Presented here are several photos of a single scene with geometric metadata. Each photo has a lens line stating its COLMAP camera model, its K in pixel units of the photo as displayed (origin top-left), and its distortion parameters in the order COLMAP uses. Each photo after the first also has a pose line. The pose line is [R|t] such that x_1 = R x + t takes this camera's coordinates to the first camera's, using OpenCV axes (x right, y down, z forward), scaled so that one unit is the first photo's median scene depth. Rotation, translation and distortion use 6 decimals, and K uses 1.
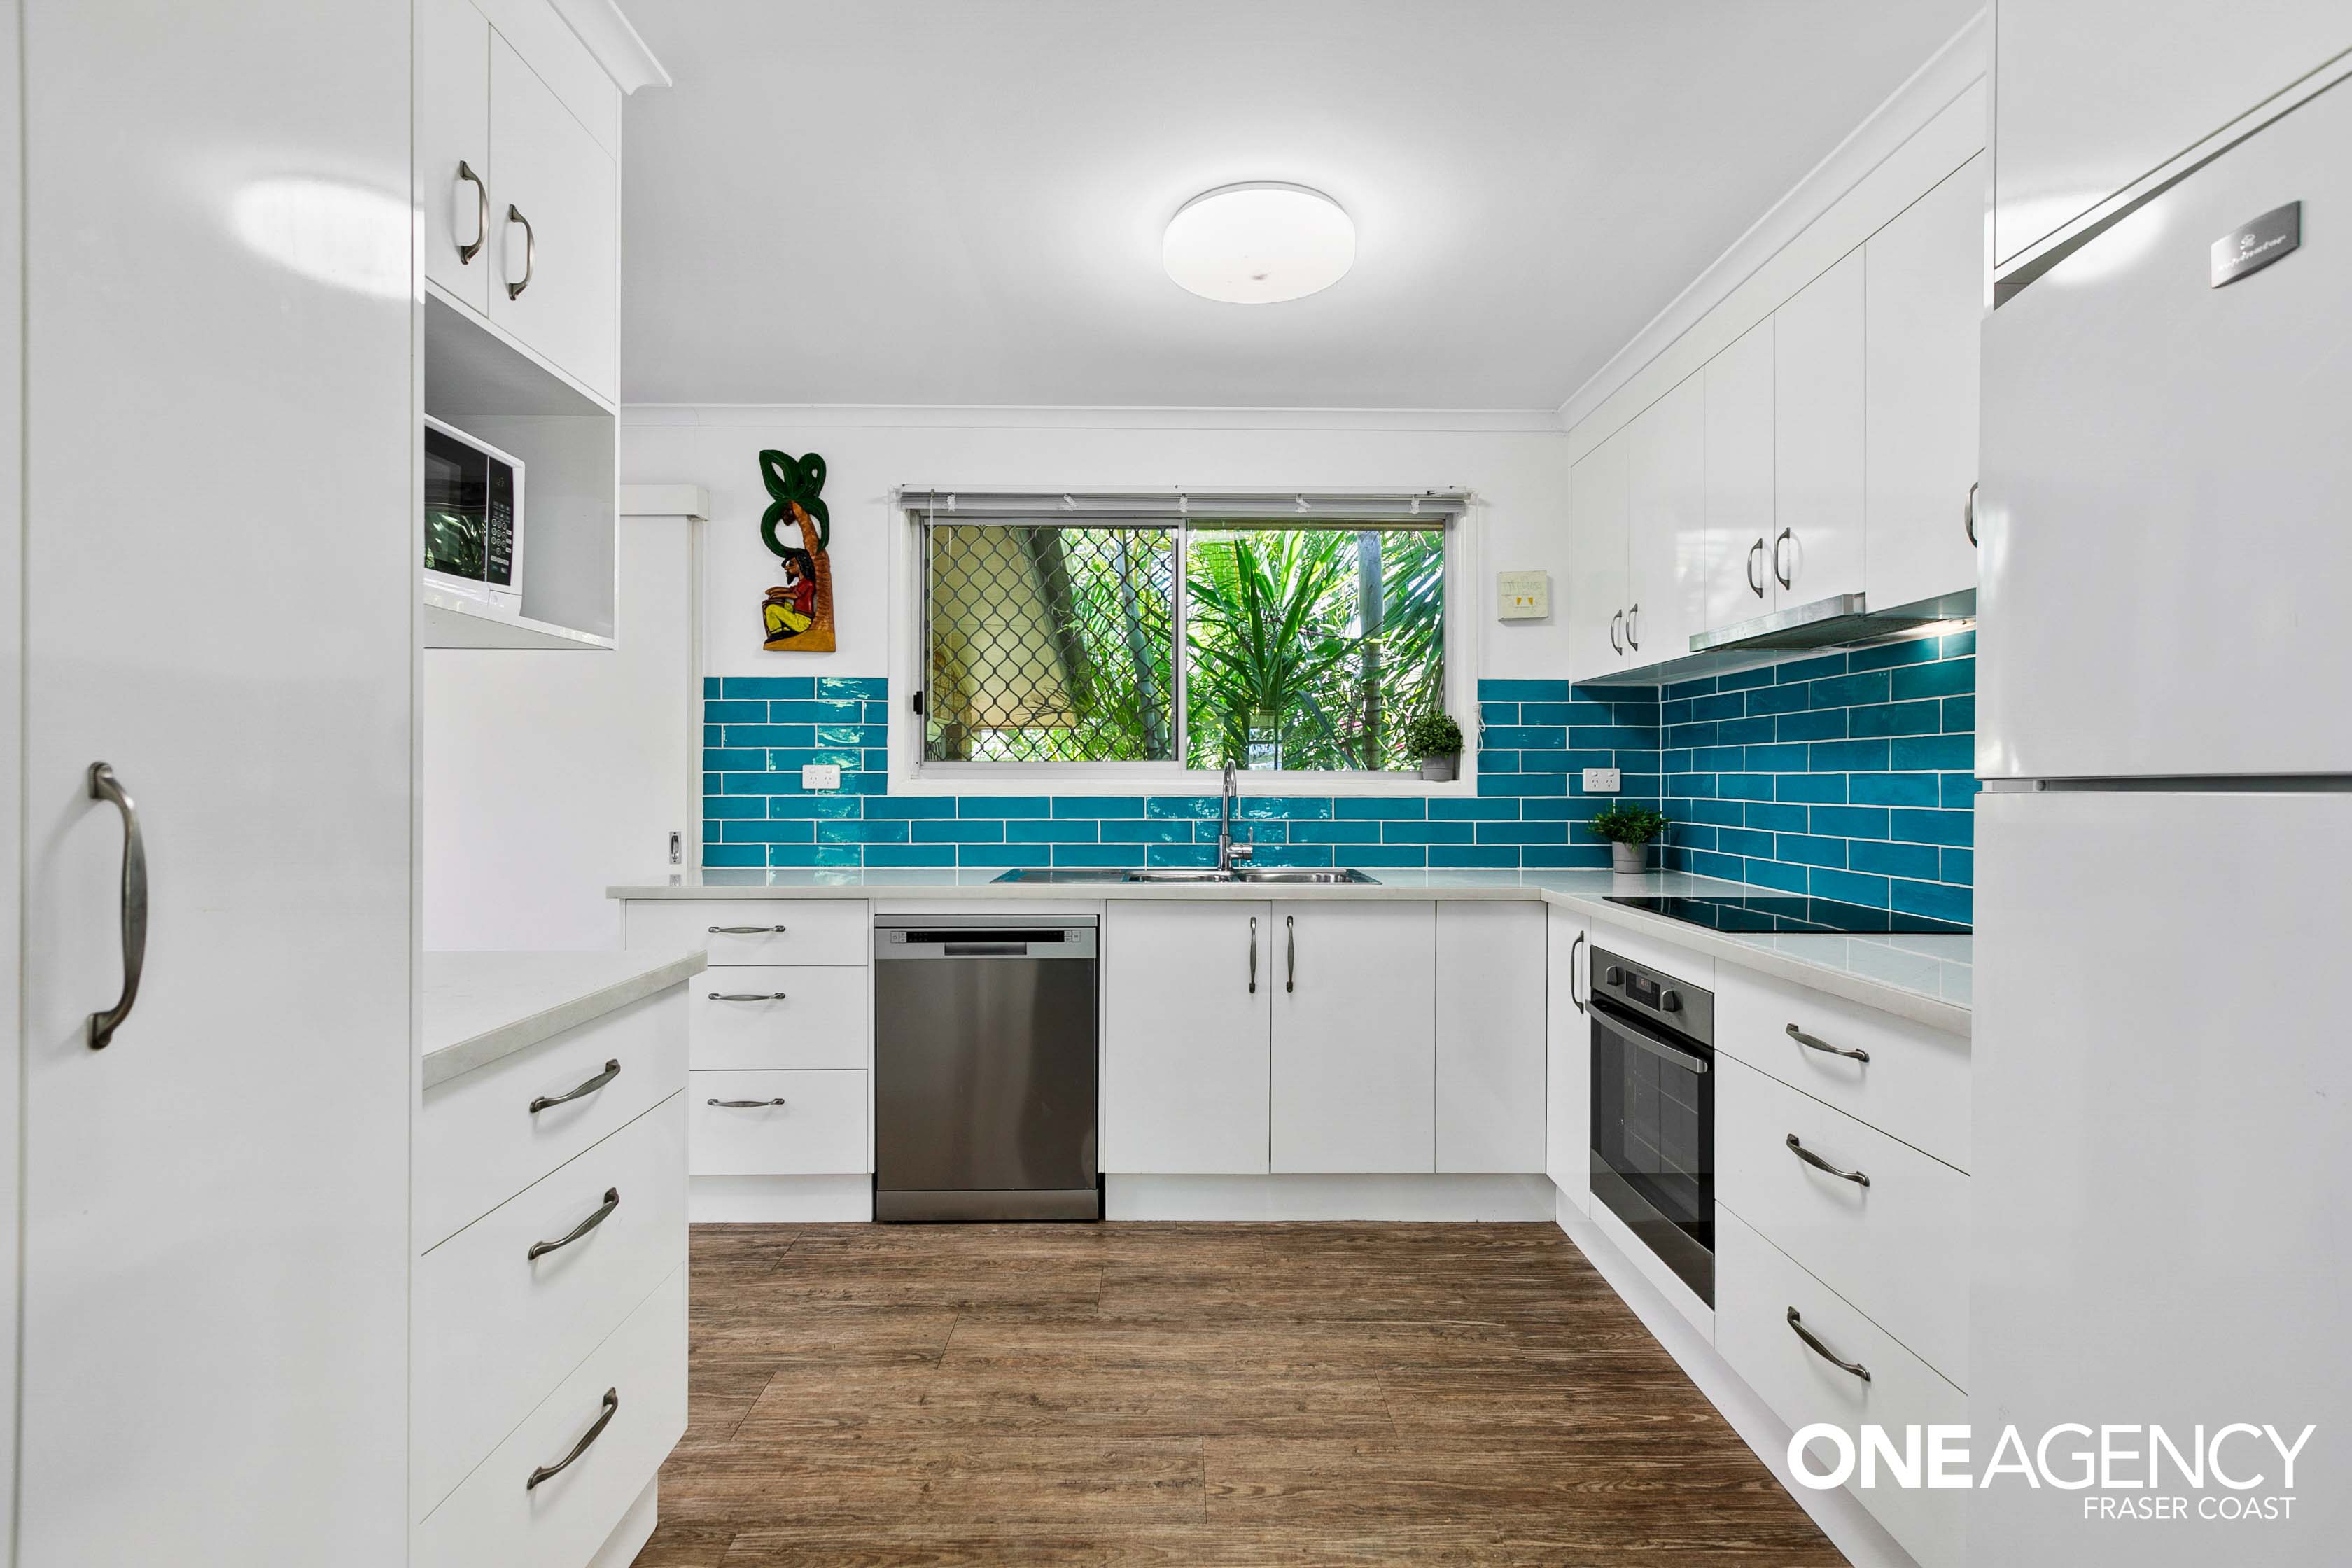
lens RADIAL K [[1076.7, 0, 1171.6], [0, 1076.7, 775.9], [0, 0, 1]] dist [-0.001314, -0.000350]
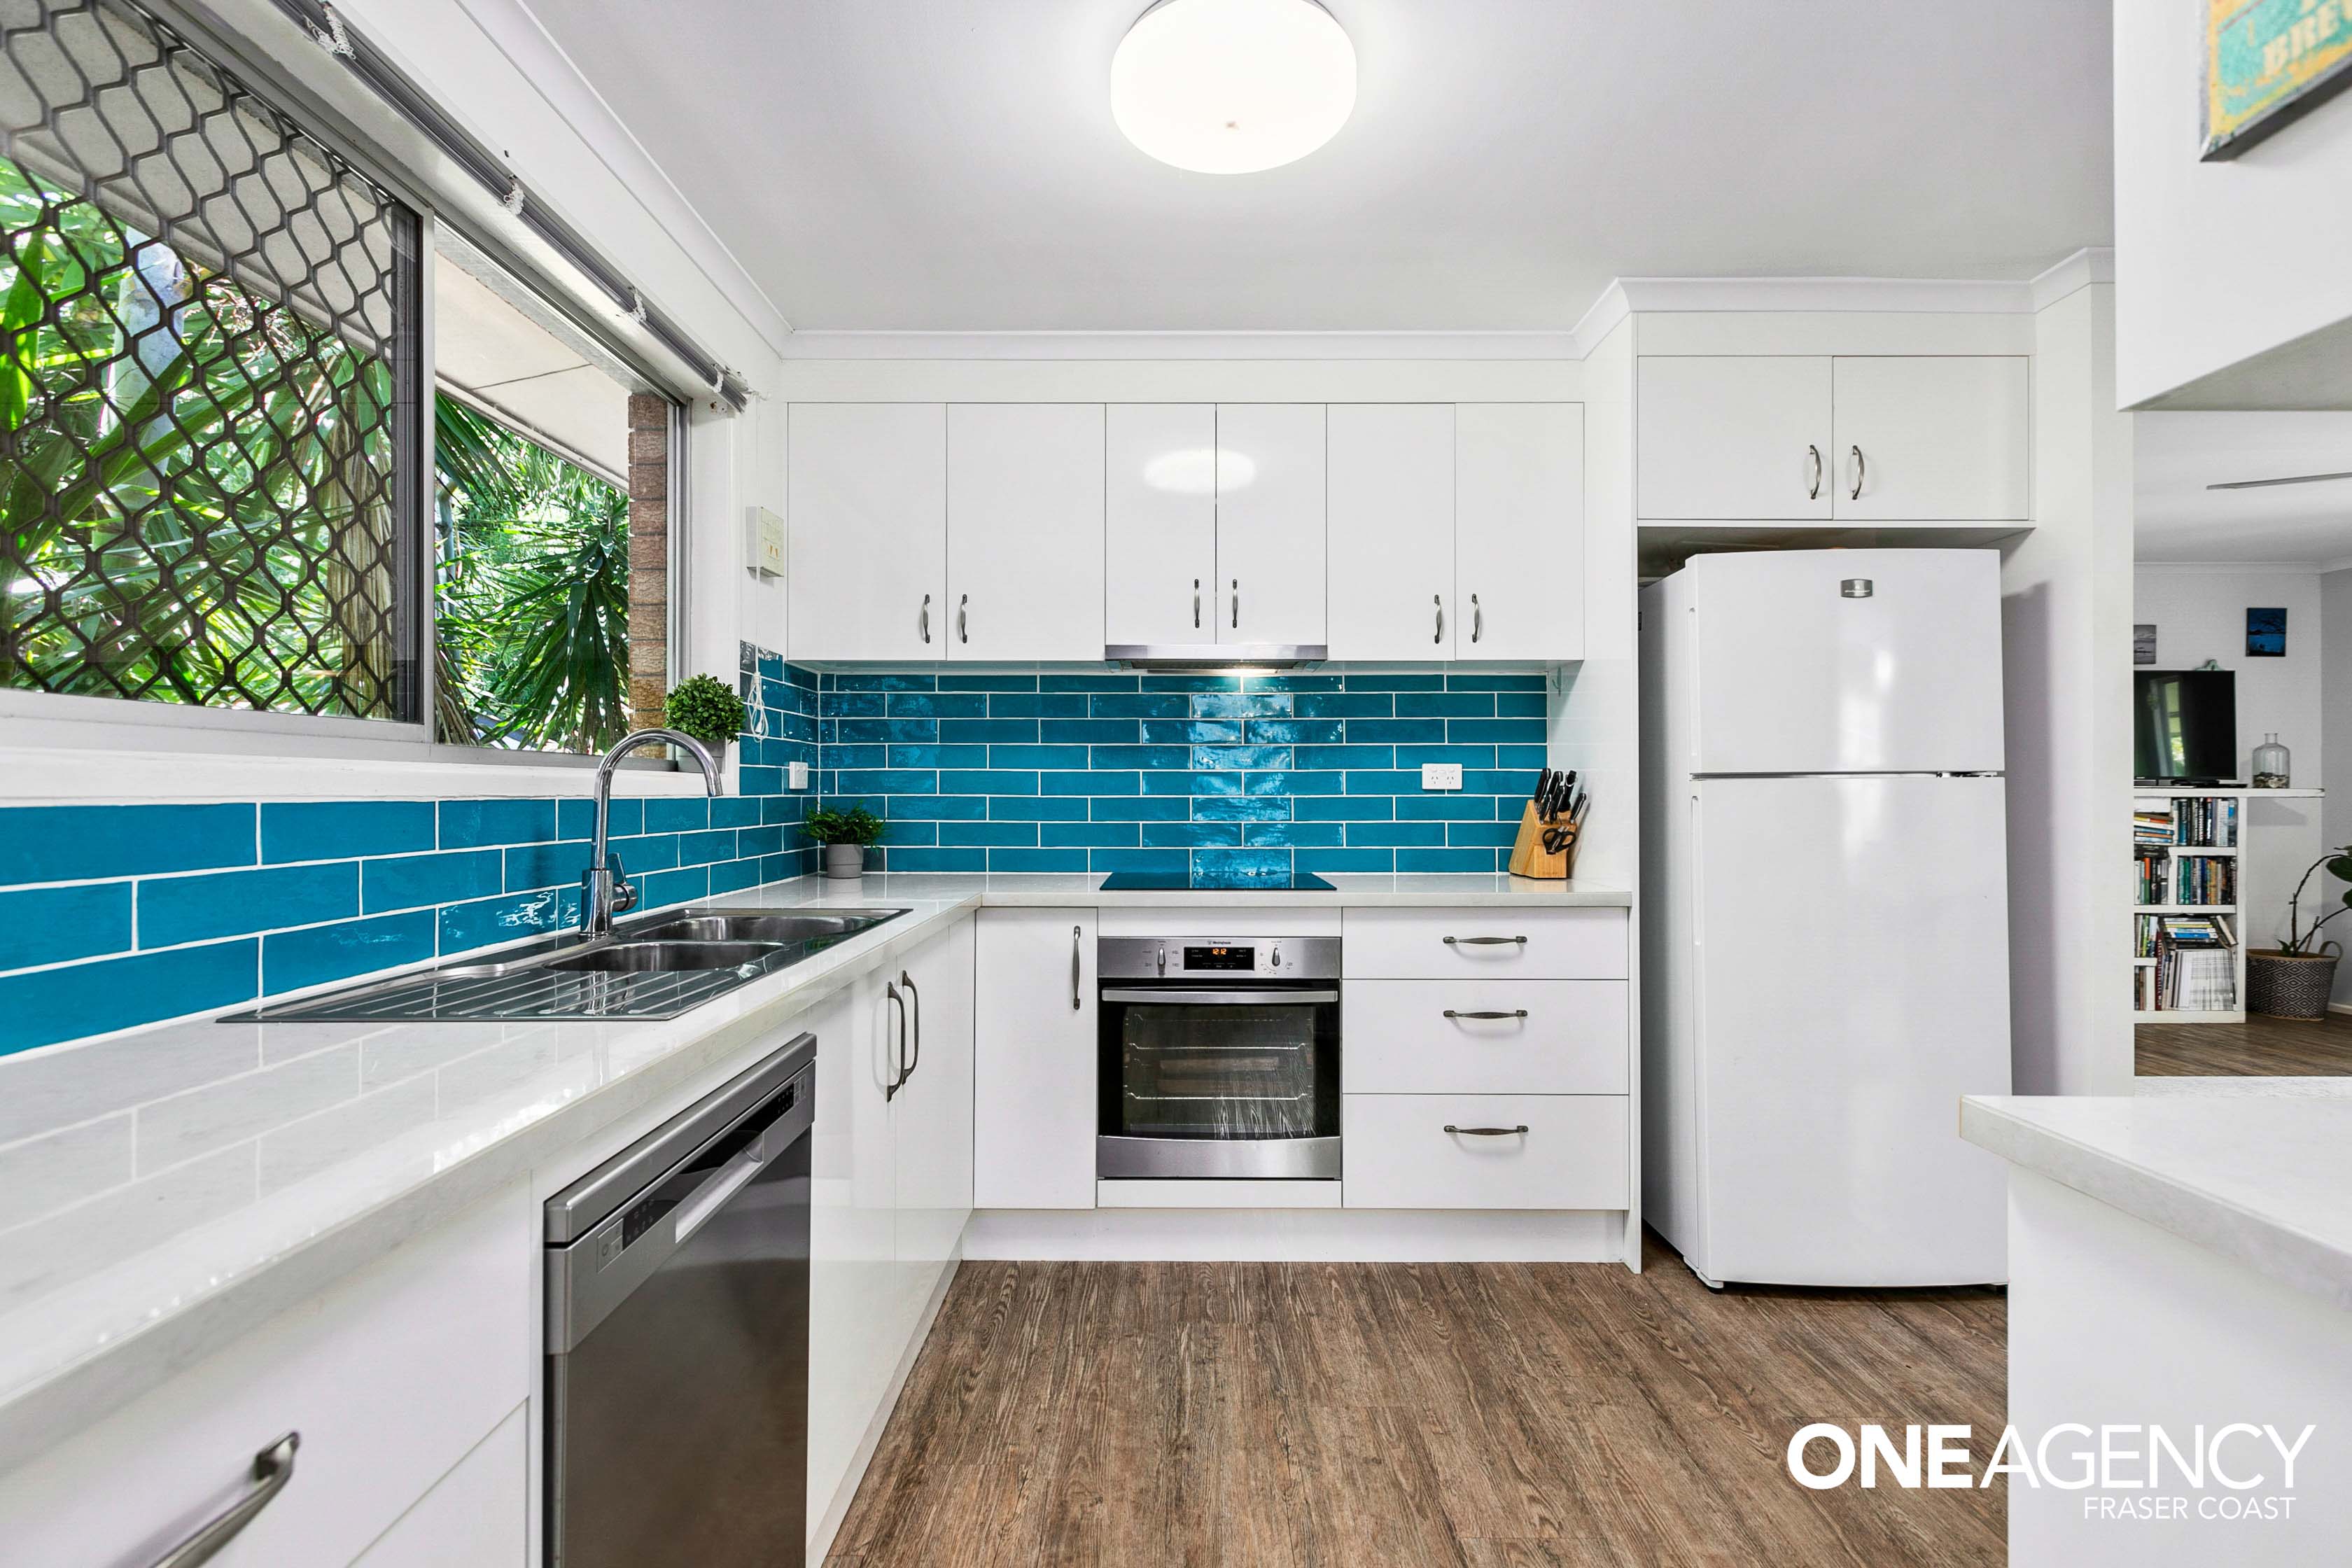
lens RADIAL K [[1076.7, 0, 1180.5], [0, 1076.7, 786.5], [0, 0, 1]] dist [-0.001314, -0.000350]
pose [[0.006432, 0.001281, 0.999978, -0.737751], [-0.004632, 0.999988, -0.001251, 0.019656], [-0.999969, -0.004624, 0.006438, 1.087865]]
